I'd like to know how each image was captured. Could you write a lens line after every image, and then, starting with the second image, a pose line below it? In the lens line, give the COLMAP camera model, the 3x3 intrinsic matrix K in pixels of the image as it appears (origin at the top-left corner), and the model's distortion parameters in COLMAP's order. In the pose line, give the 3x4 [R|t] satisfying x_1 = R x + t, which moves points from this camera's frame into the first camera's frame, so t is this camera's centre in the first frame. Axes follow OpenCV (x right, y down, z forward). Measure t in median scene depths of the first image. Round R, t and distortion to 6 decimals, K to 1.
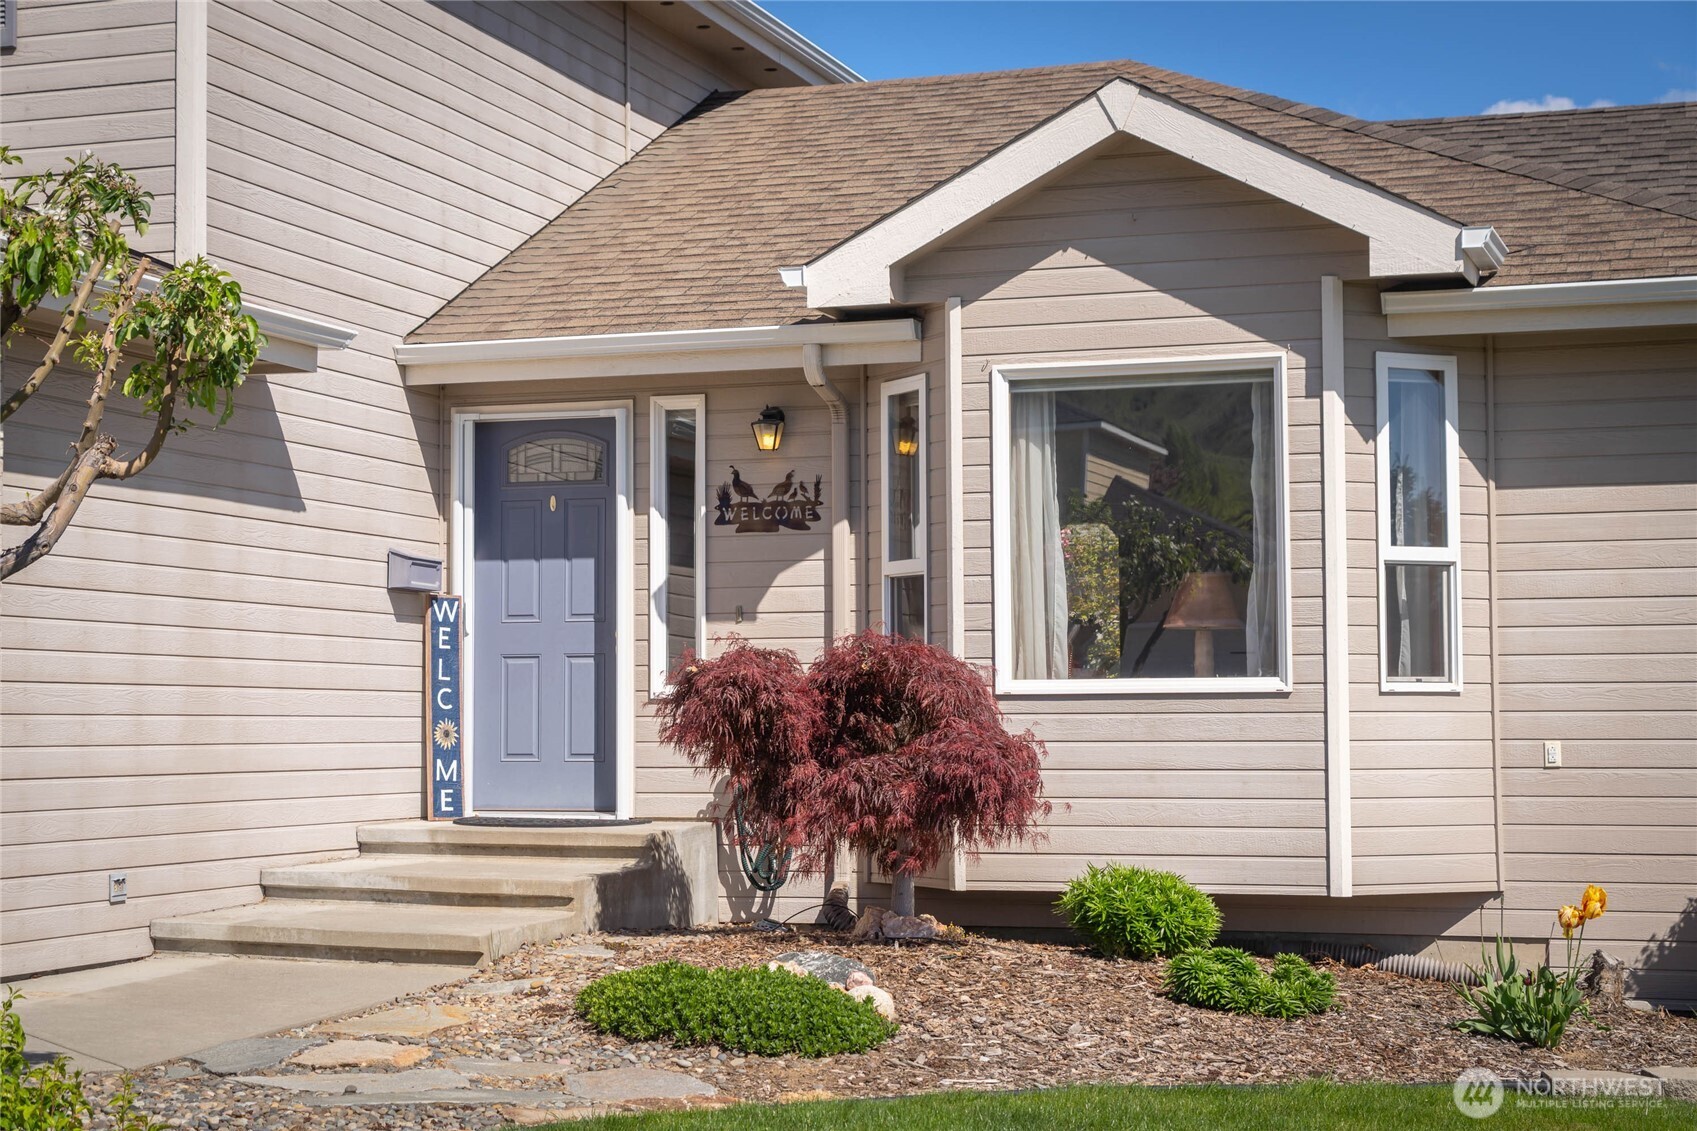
lens RADIAL K [[2926.4, 0, 848.5], [0, 2926.4, 565.5], [0, 0, 1]] dist [0.004869, -0.047878]
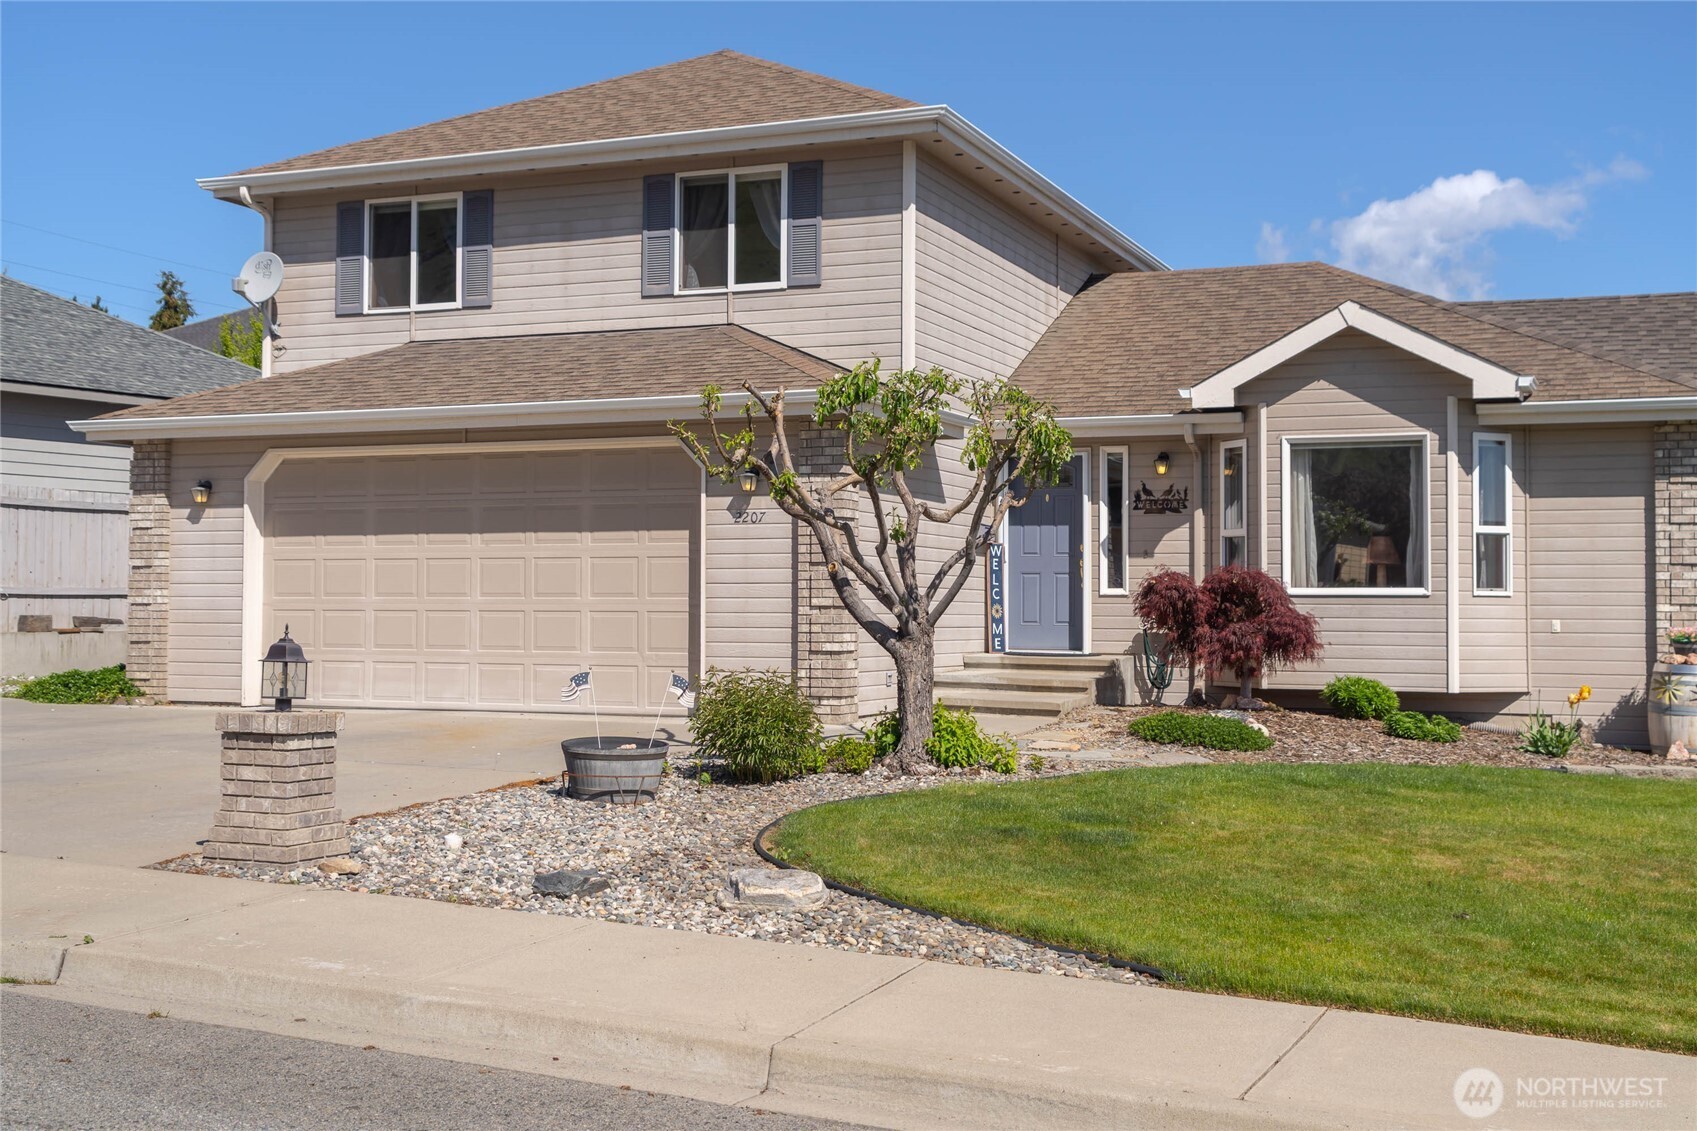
lens RADIAL K [[1973.1, 0, 848.5], [0, 1973.1, 565.5], [0, 0, 1]] dist [-0.028407, -0.015303]
pose [[0.997145, 0.009626, -0.074891, -0.153767], [-0.007201, 0.999443, 0.032580, -0.020366], [0.075163, -0.031948, 0.996659, -0.421736]]
